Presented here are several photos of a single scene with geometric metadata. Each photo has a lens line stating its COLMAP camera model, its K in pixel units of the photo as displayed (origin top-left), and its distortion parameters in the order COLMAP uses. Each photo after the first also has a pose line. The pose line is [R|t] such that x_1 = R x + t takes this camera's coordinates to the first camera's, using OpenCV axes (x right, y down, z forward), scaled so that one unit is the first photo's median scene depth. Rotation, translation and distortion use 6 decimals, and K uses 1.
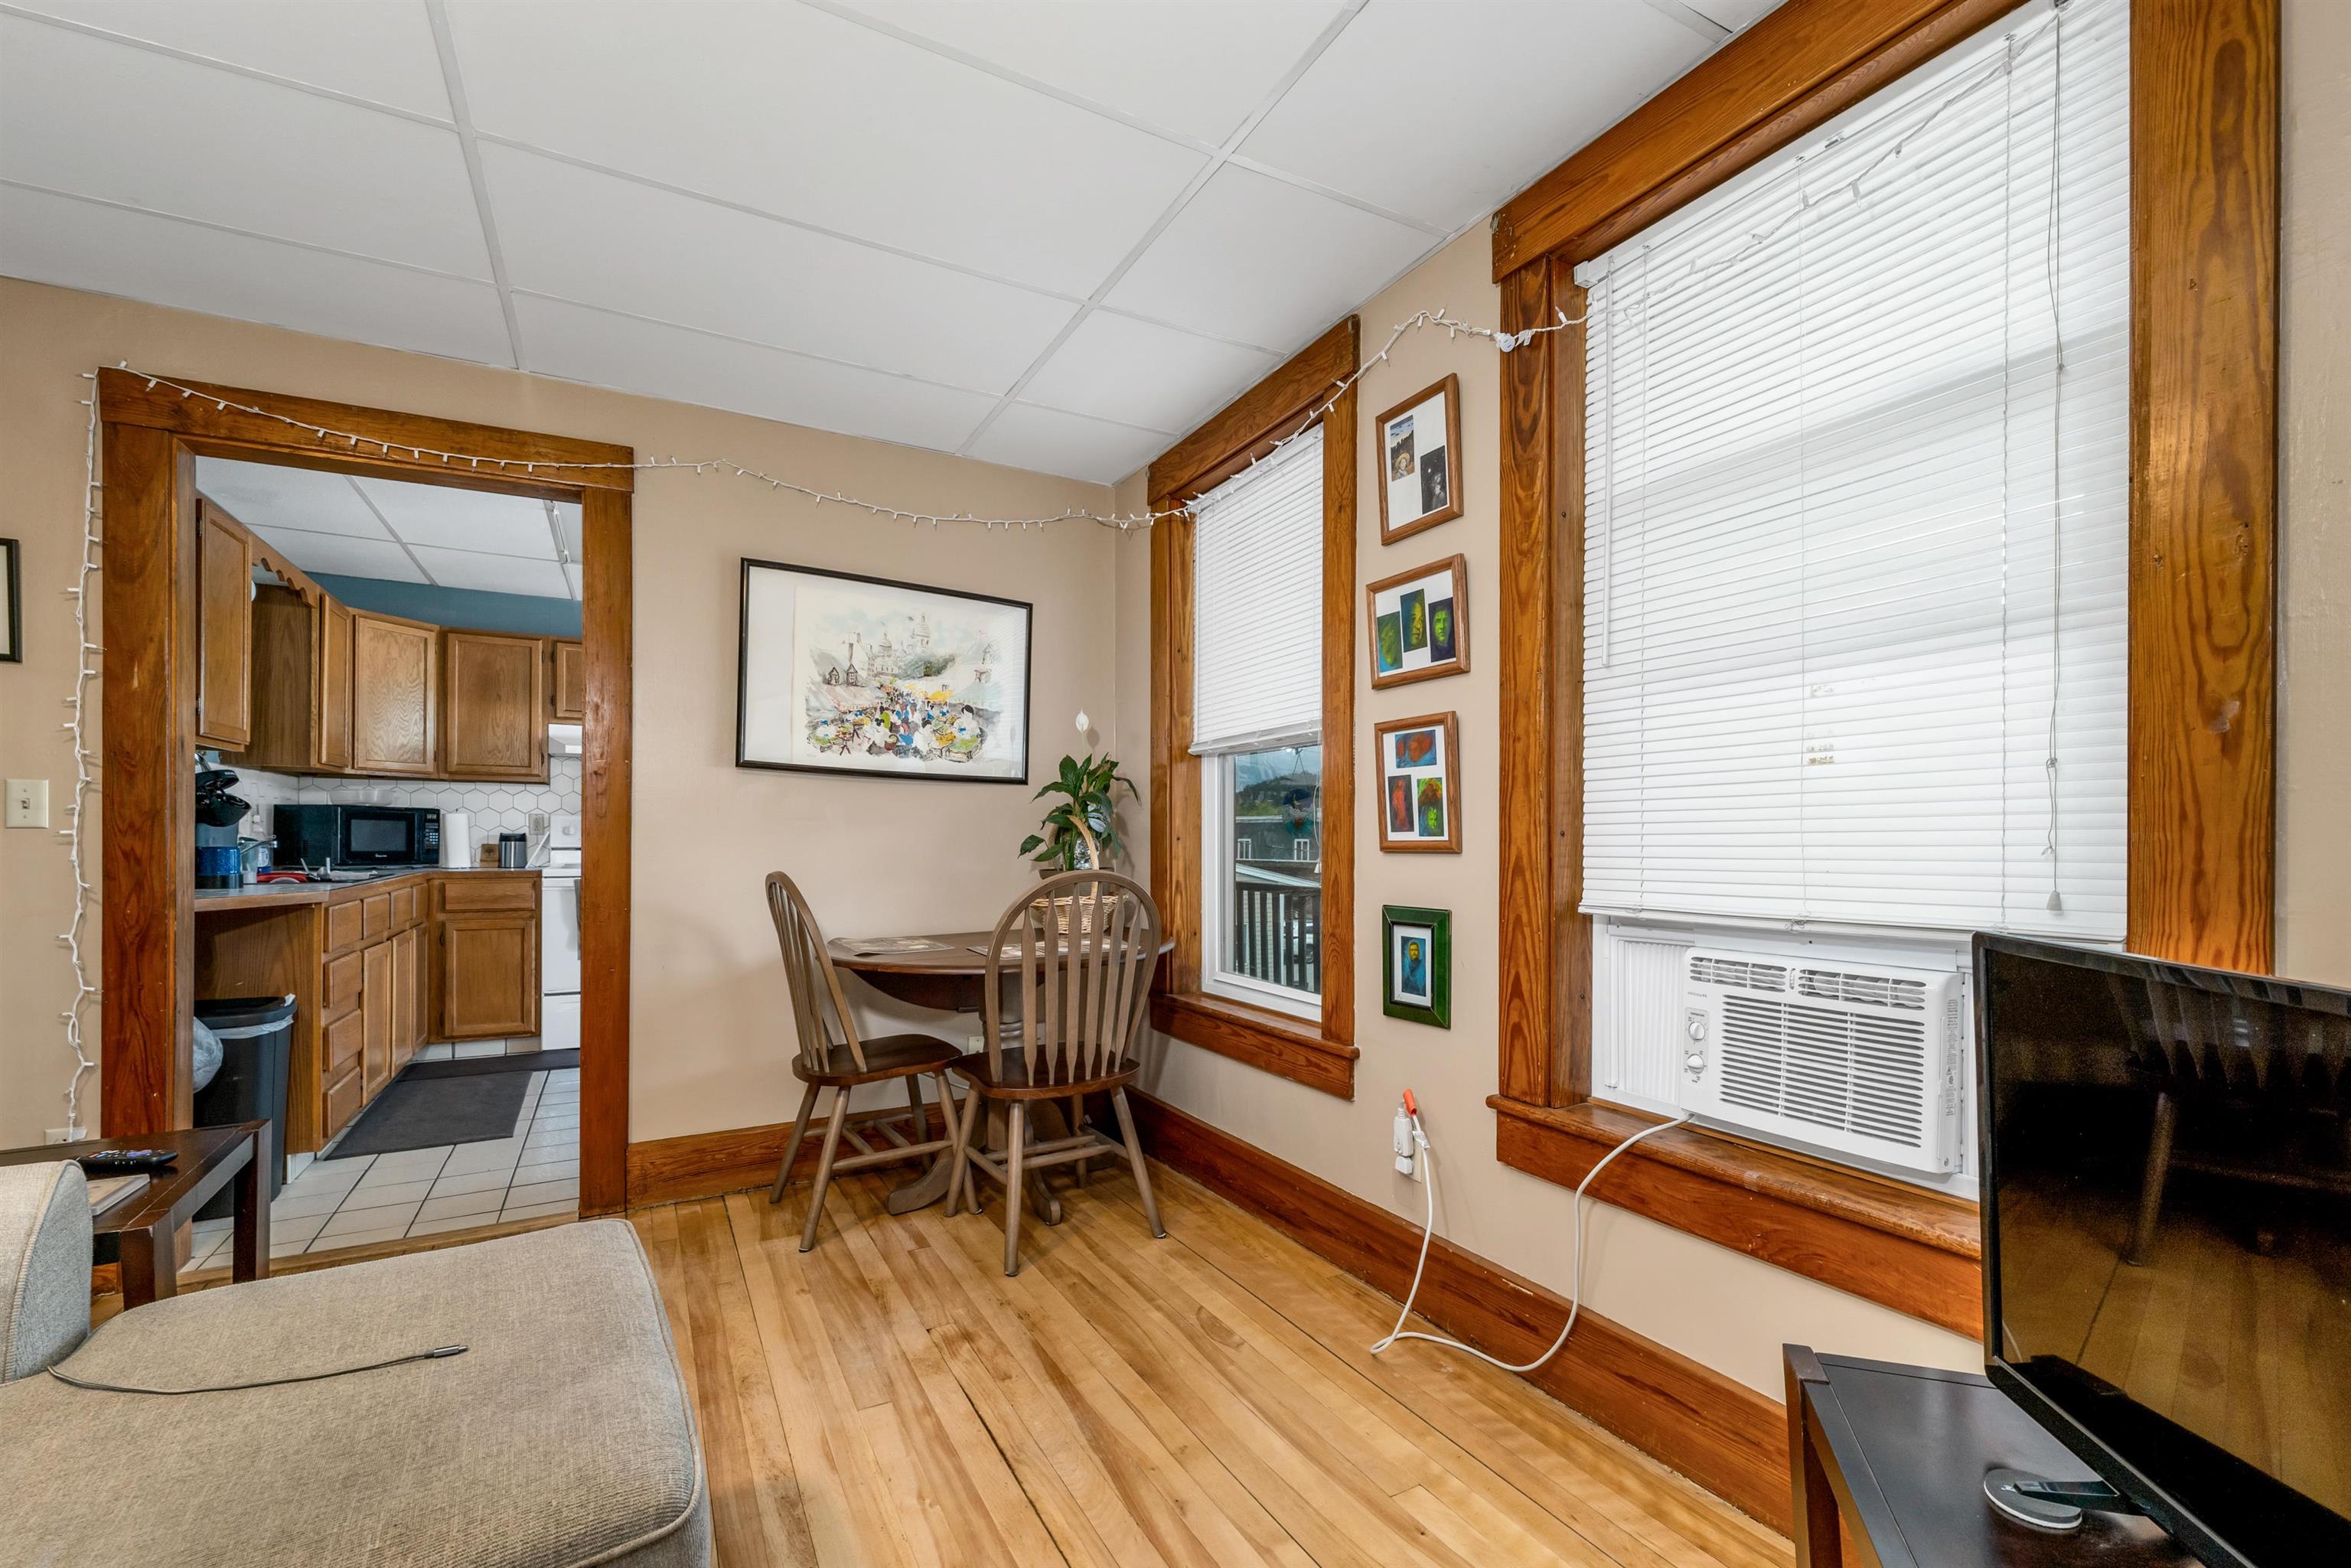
lens RADIAL K [[1001.8, 0, 1173.8], [0, 1001.8, 848.5], [0, 0, 1]] dist [-0.000375, -0.000004]
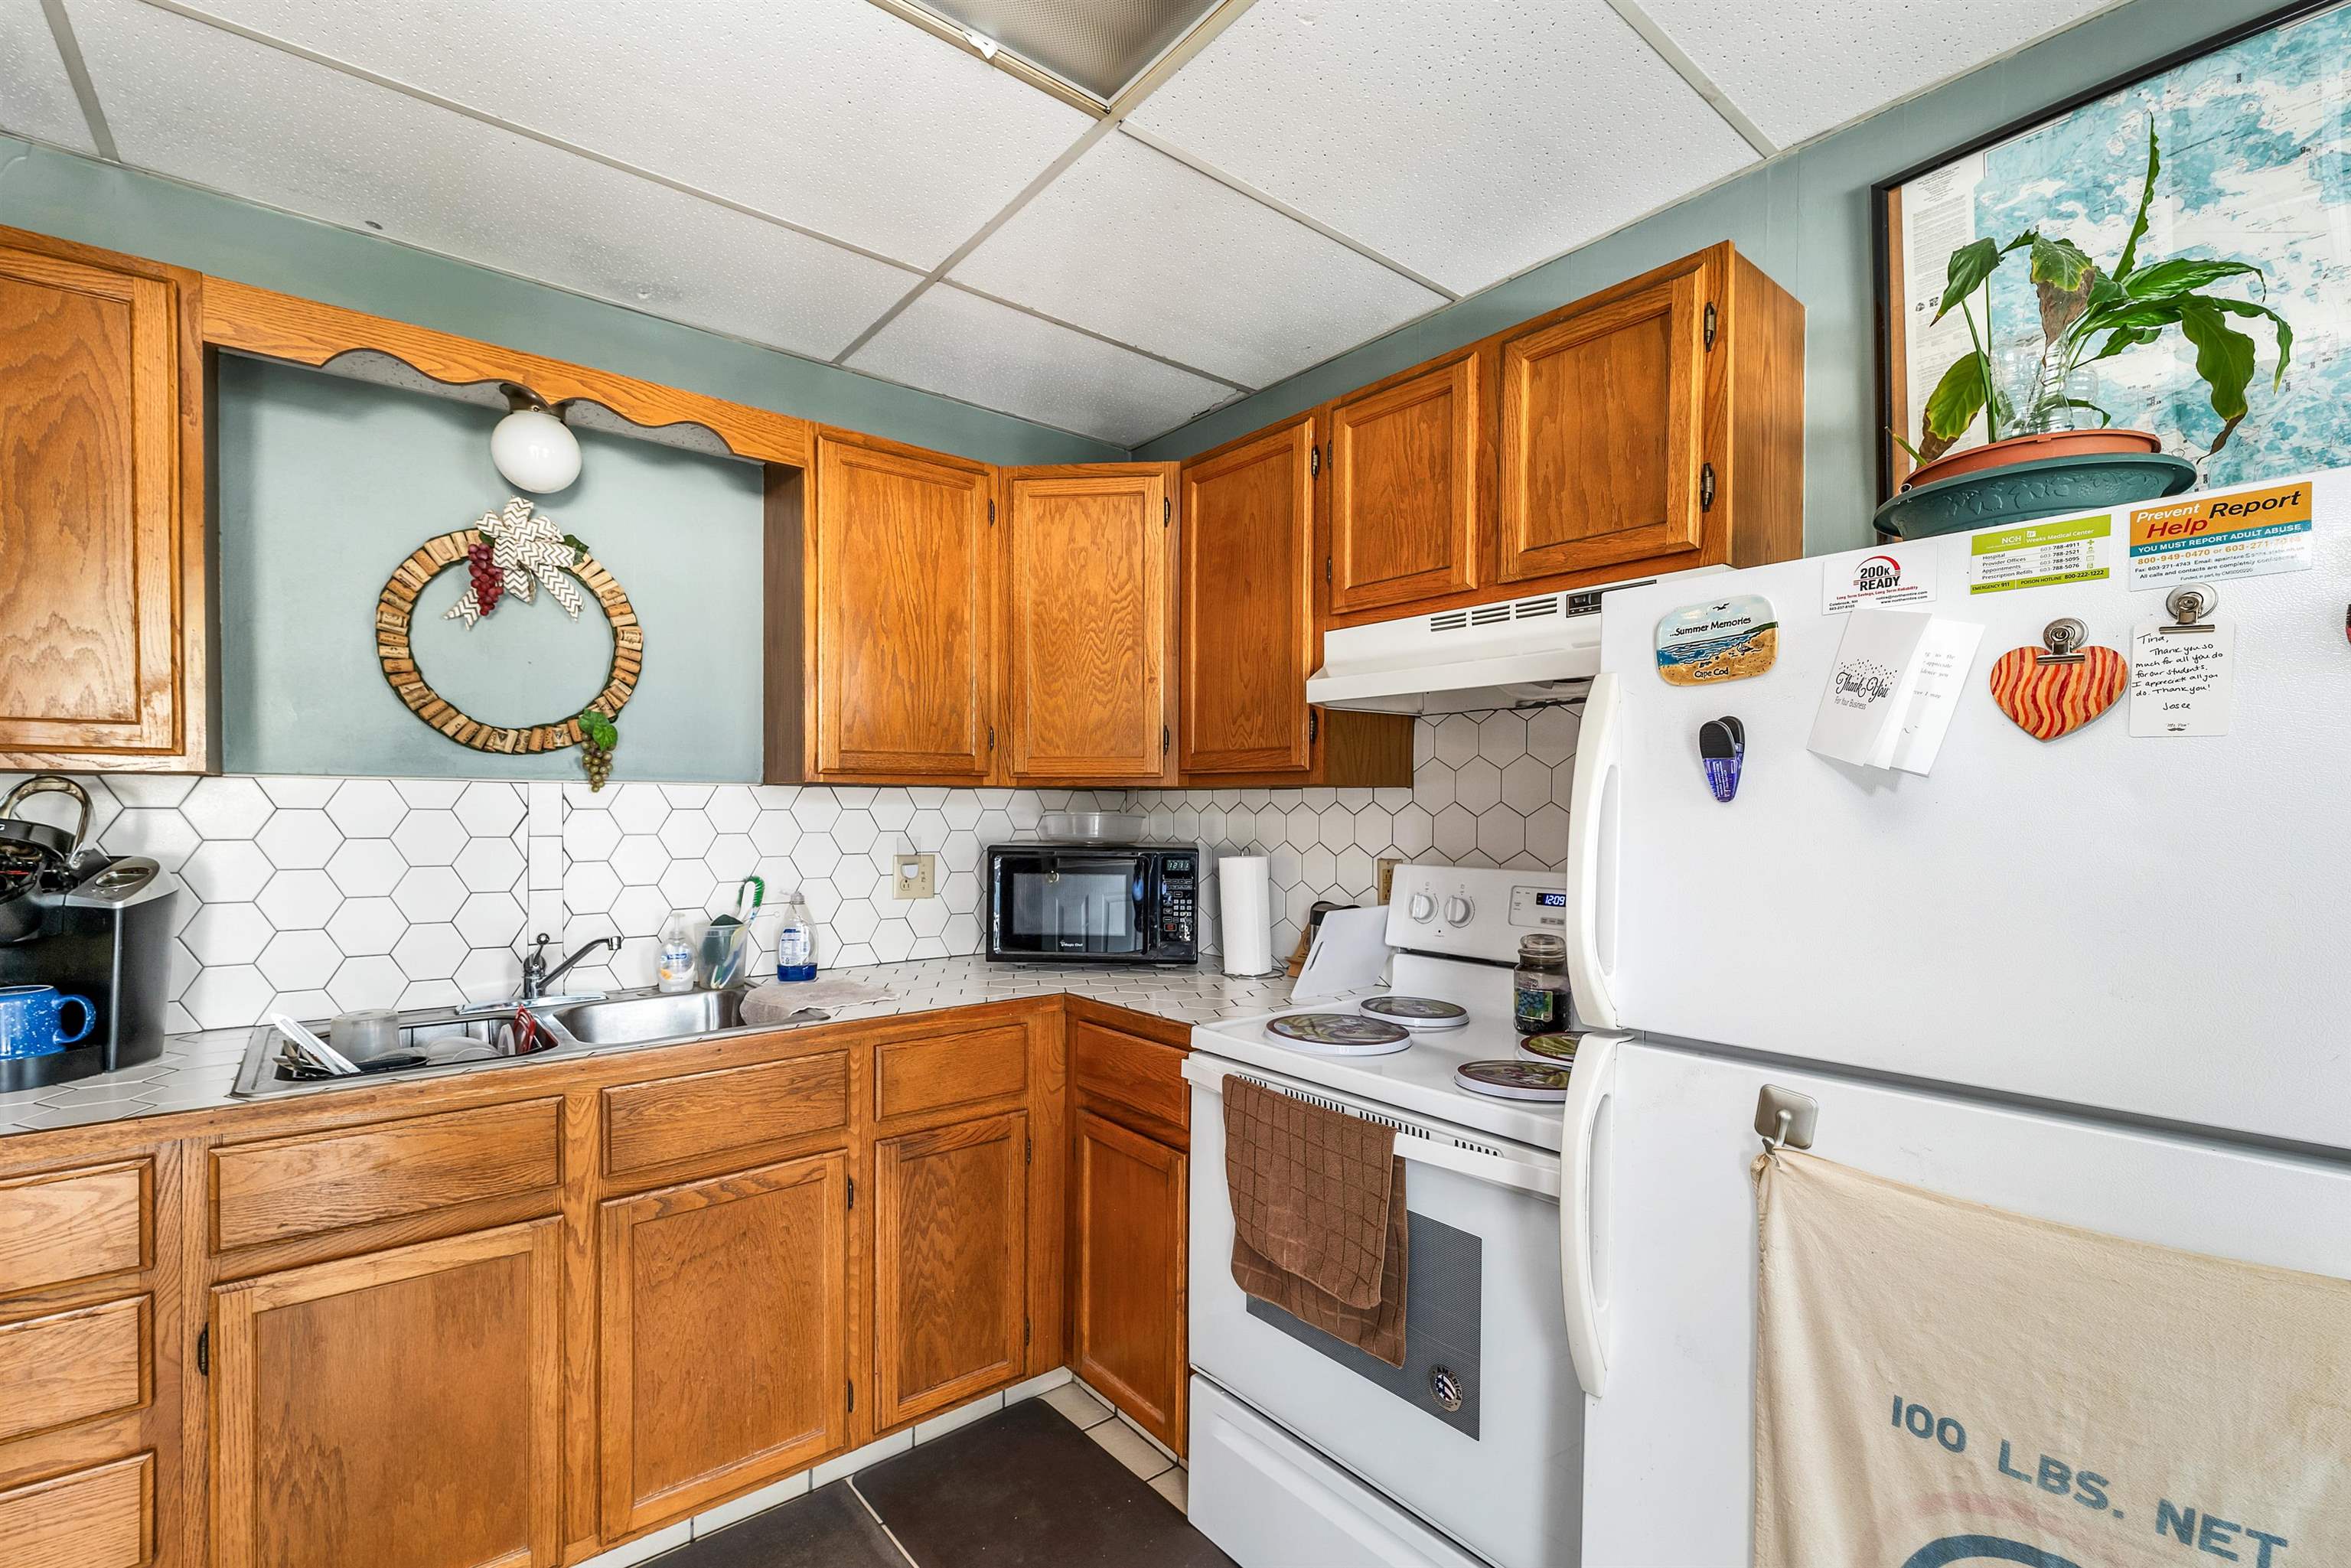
lens RADIAL K [[1019.1, 0, 1179.6], [0, 1019.1, 820.1], [0, 0, 1]] dist [-0.001282, -0.000077]
pose [[0.191356, 0.014073, -0.981420, -0.154789], [-0.008947, 0.999881, 0.012593, -0.035013], [0.981480, 0.006371, 0.191459, 0.543835]]
